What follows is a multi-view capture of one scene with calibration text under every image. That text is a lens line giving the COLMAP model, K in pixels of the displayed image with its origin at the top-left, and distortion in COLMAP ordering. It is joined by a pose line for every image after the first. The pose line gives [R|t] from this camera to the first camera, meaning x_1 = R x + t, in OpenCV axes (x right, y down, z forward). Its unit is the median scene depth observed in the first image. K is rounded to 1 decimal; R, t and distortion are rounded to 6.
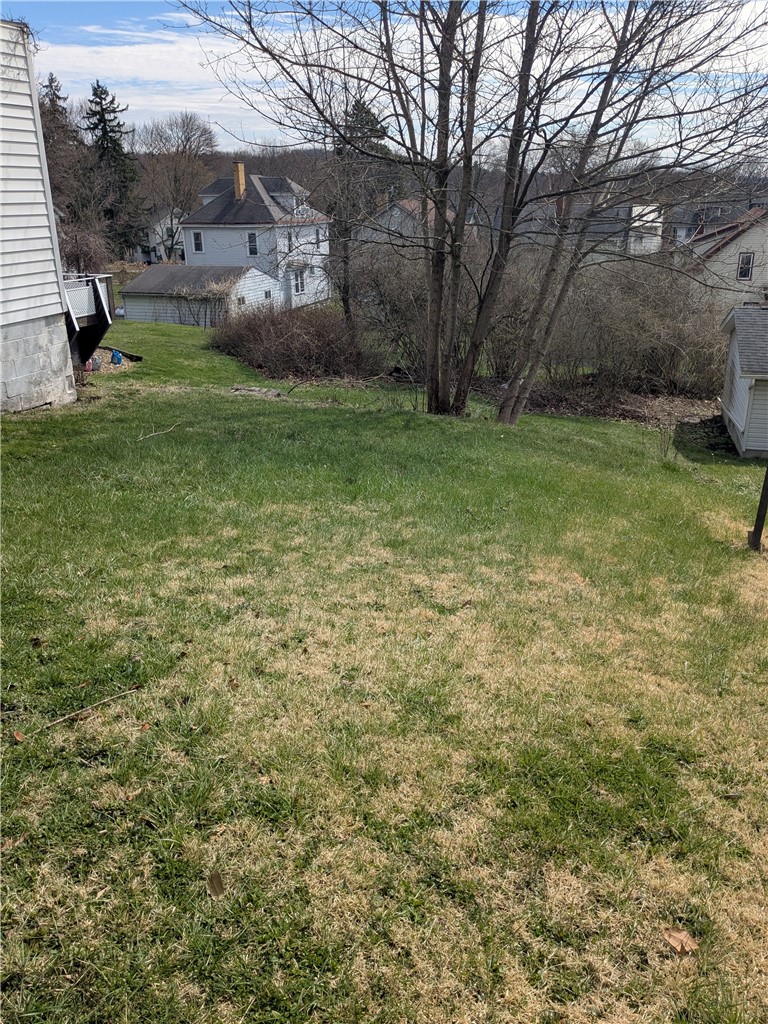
lens RADIAL K [[799.3, 0, 391.1], [0, 799.3, 516.1], [0, 0, 1]] dist [0.048909, -0.074418]
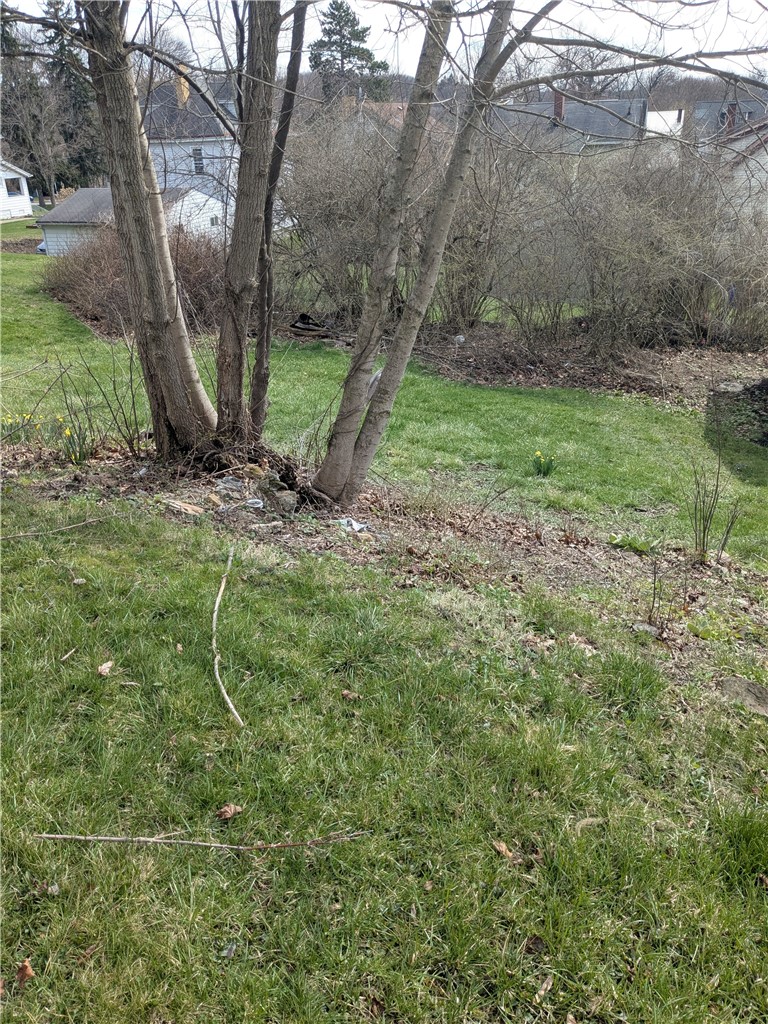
lens RADIAL K [[799.3, 0, 376.2], [0, 799.3, 506.1], [0, 0, 1]] dist [0.048909, -0.074418]
pose [[0.999416, -0.012629, -0.031742, 0.095784], [0.014784, 0.997535, 0.068590, -0.069208], [0.030797, -0.069019, 0.997140, 0.306150]]
